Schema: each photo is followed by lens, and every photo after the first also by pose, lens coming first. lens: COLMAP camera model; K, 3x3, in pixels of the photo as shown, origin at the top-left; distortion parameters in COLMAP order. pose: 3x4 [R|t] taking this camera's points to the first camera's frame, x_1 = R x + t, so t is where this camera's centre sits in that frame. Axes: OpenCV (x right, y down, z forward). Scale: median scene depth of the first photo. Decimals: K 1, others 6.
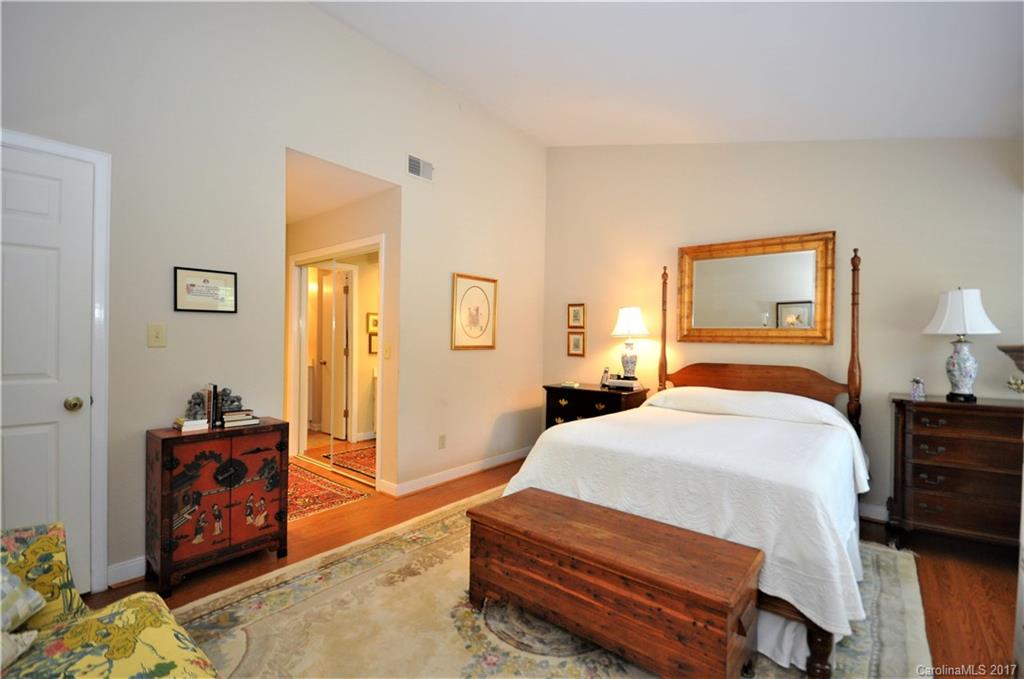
lens RADIAL K [[449.7, 0, 519.3], [0, 449.7, 335.9], [0, 0, 1]] dist [-0.006937, -0.000896]
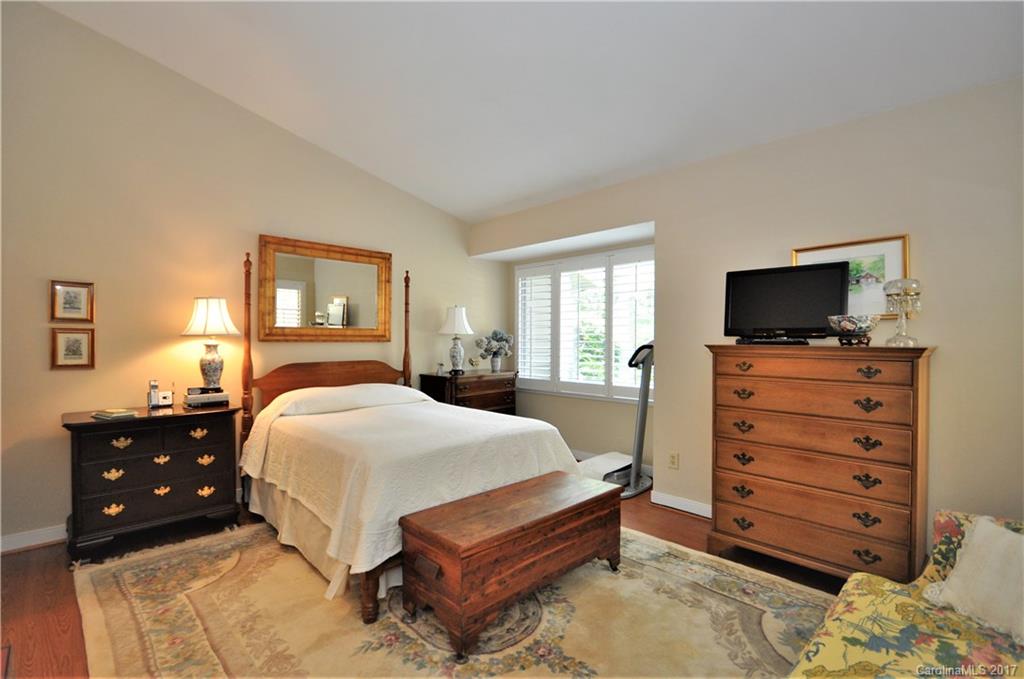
lens RADIAL K [[449.7, 0, 519.9], [0, 449.7, 344.1], [0, 0, 1]] dist [-0.006937, -0.000896]
pose [[0.135796, -0.026544, 0.990381, -0.492694], [-0.007969, 0.999579, 0.027883, -0.011522], [-0.990705, -0.011679, 0.135527, 0.417526]]
